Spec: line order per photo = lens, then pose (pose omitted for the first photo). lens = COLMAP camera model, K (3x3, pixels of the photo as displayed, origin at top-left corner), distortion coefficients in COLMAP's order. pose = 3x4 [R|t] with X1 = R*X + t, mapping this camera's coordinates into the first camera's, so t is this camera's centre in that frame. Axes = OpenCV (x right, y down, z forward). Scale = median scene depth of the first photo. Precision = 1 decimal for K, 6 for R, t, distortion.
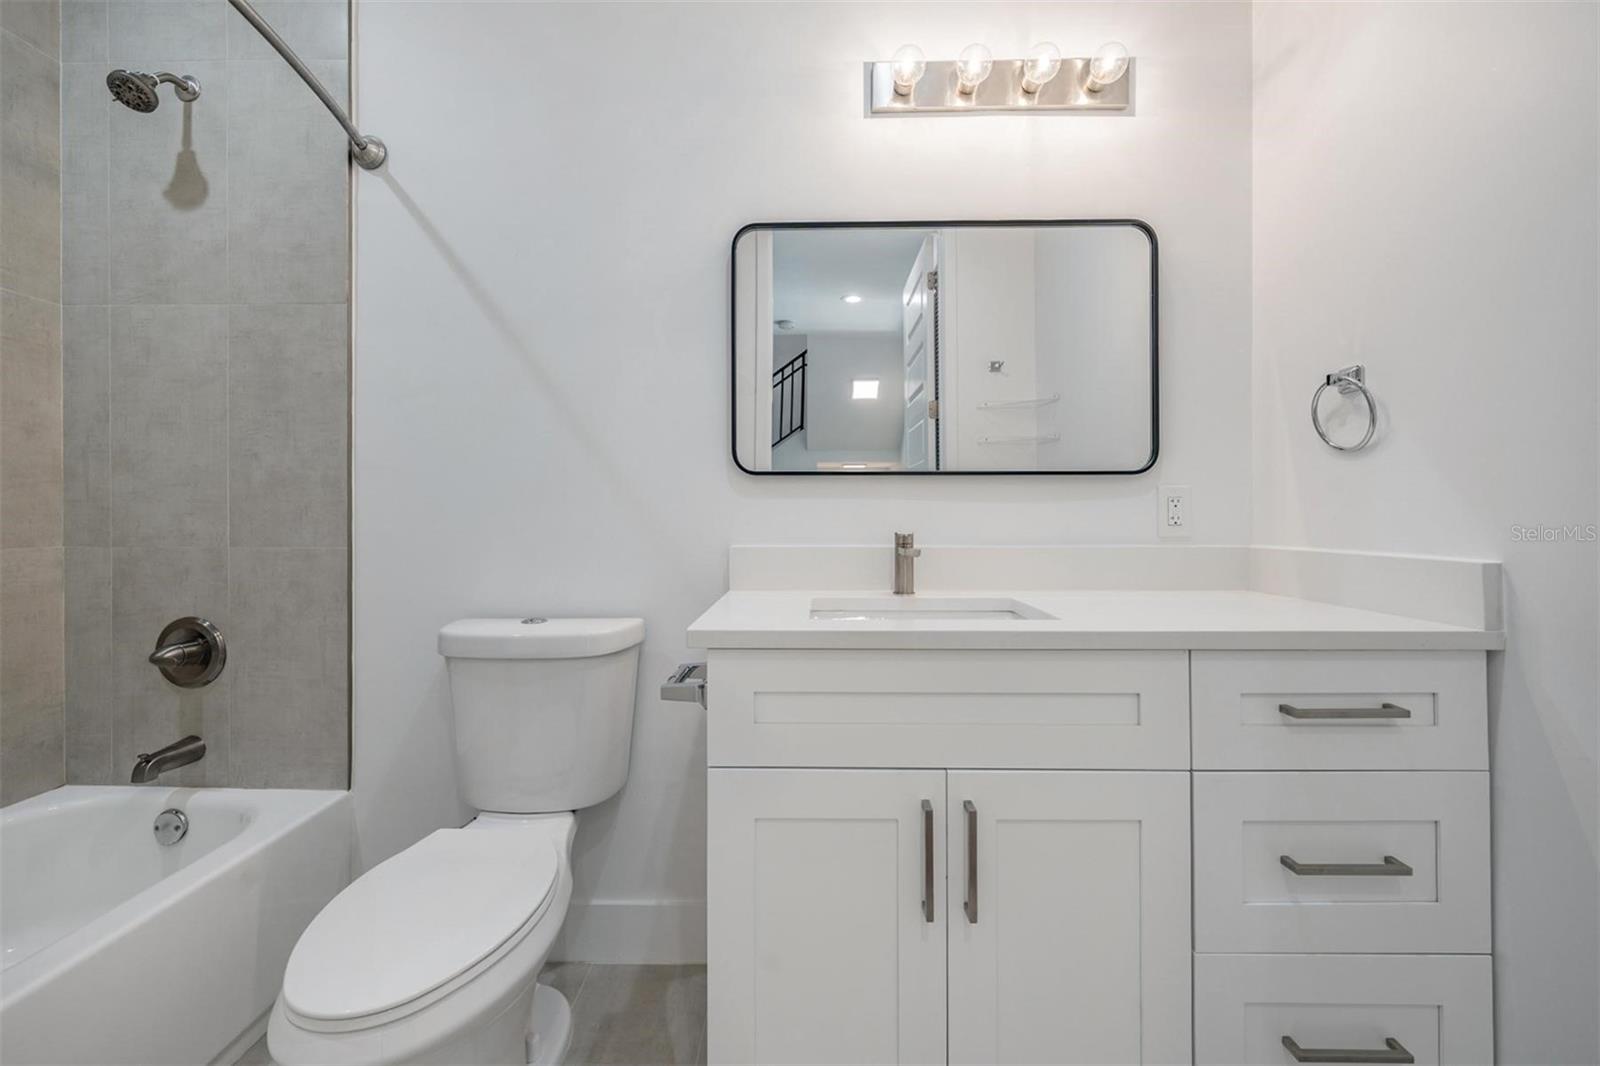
lens RADIAL K [[645.8, 0, 801.9], [0, 645.8, 506.0], [0, 0, 1]] dist [-0.000704, 0.000140]
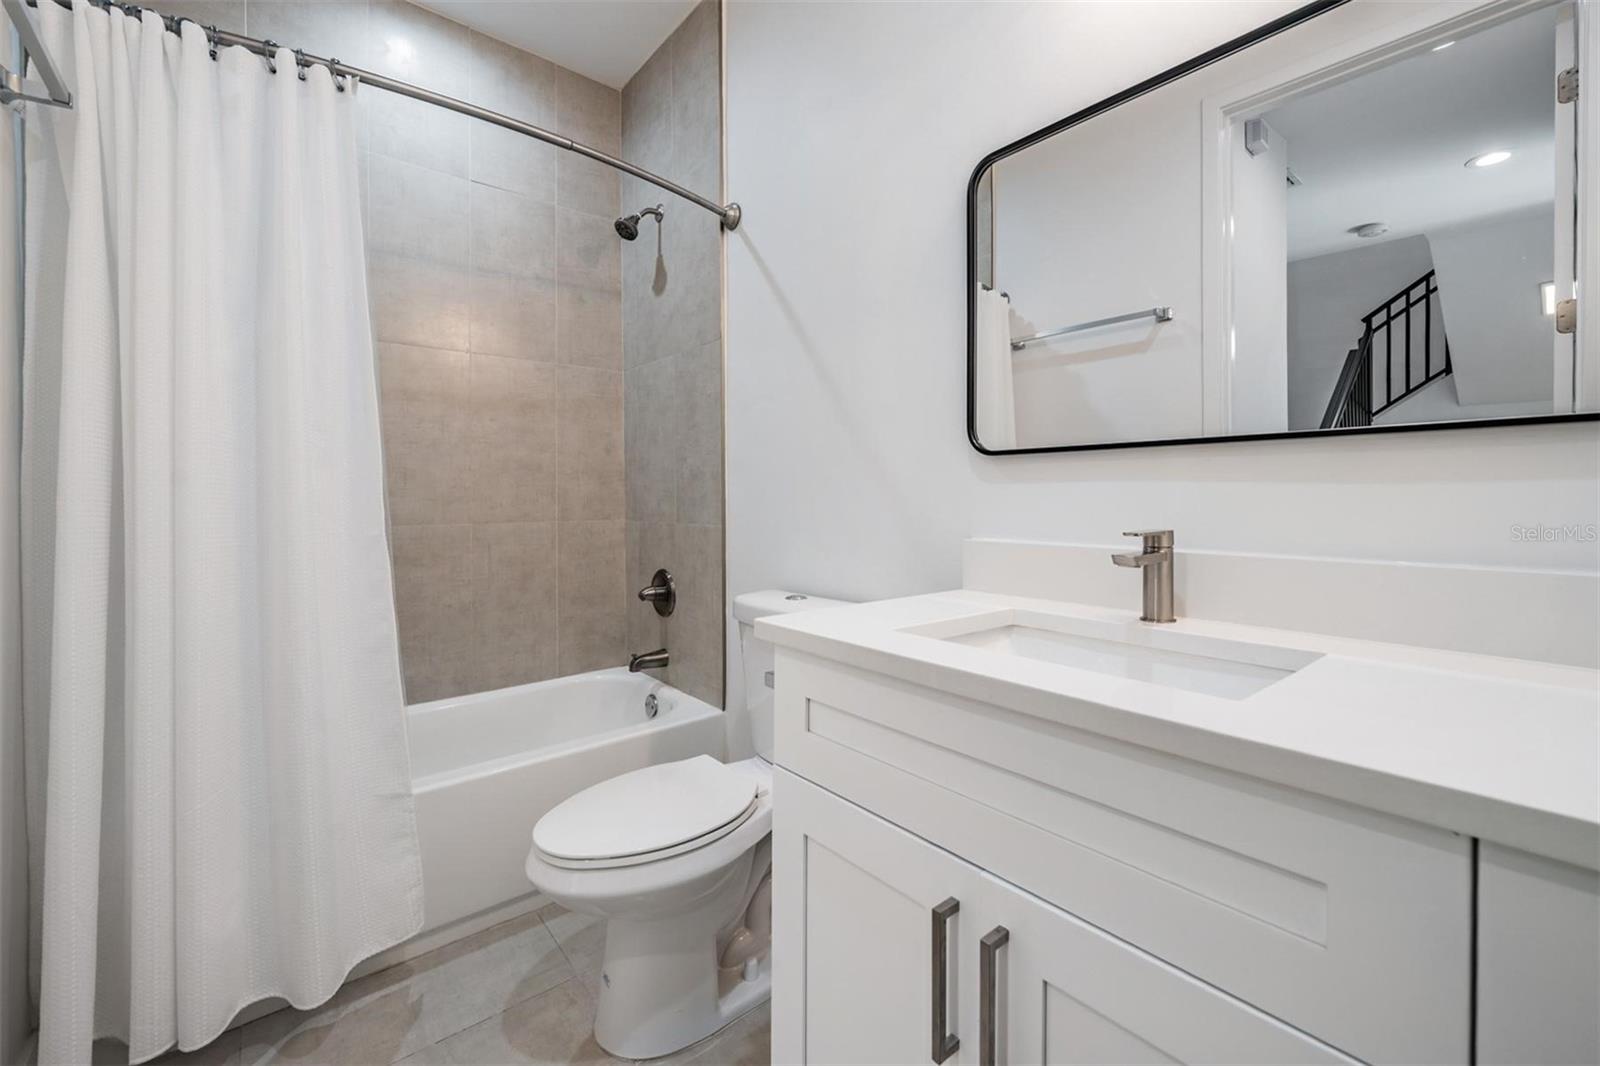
lens RADIAL K [[645.8, 0, 801.9], [0, 645.8, 506.0], [0, 0, 1]] dist [-0.000704, 0.000140]
pose [[0.664296, 0.010981, -0.747389, 0.380775], [-0.002697, 0.999921, 0.012293, 0.006985], [0.747465, -0.006151, 0.664273, 0.251816]]
